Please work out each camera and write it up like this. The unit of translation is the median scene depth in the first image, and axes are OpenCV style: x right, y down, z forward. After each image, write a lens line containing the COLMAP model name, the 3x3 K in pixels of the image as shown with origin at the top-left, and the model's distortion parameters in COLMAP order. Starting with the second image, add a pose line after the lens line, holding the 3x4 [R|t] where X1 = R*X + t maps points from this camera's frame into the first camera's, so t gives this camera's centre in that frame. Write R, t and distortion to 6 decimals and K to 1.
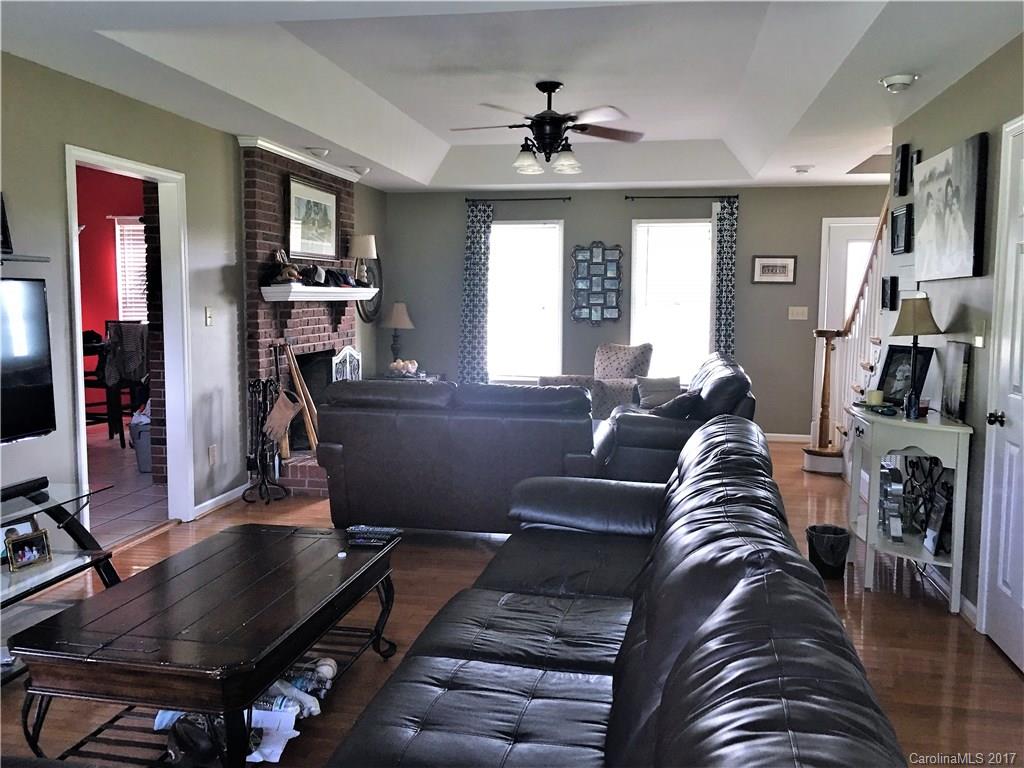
lens RADIAL K [[865.8, 0, 510.6], [0, 865.8, 382.4], [0, 0, 1]] dist [0.058121, -0.078814]
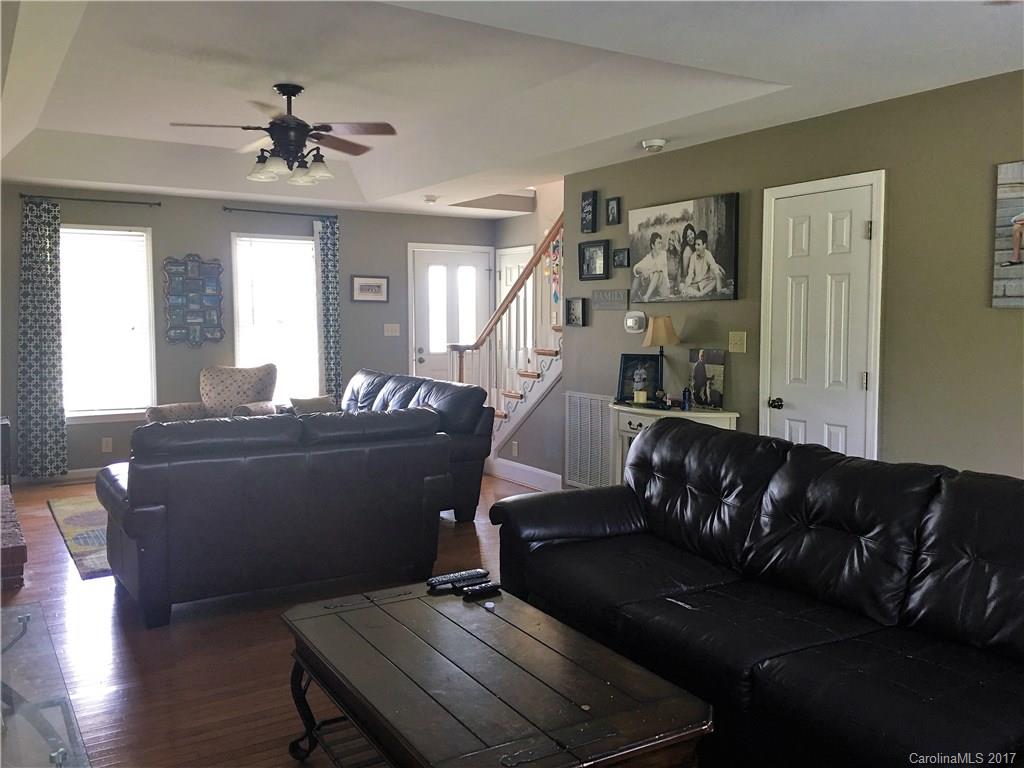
lens RADIAL K [[865.8, 0, 510.8], [0, 865.8, 384.6], [0, 0, 1]] dist [0.058121, -0.078814]
pose [[0.739418, -0.060930, 0.670484, -0.283850], [0.071212, 0.997388, 0.012104, -0.014793], [-0.669470, 0.038797, 0.741825, 0.113011]]
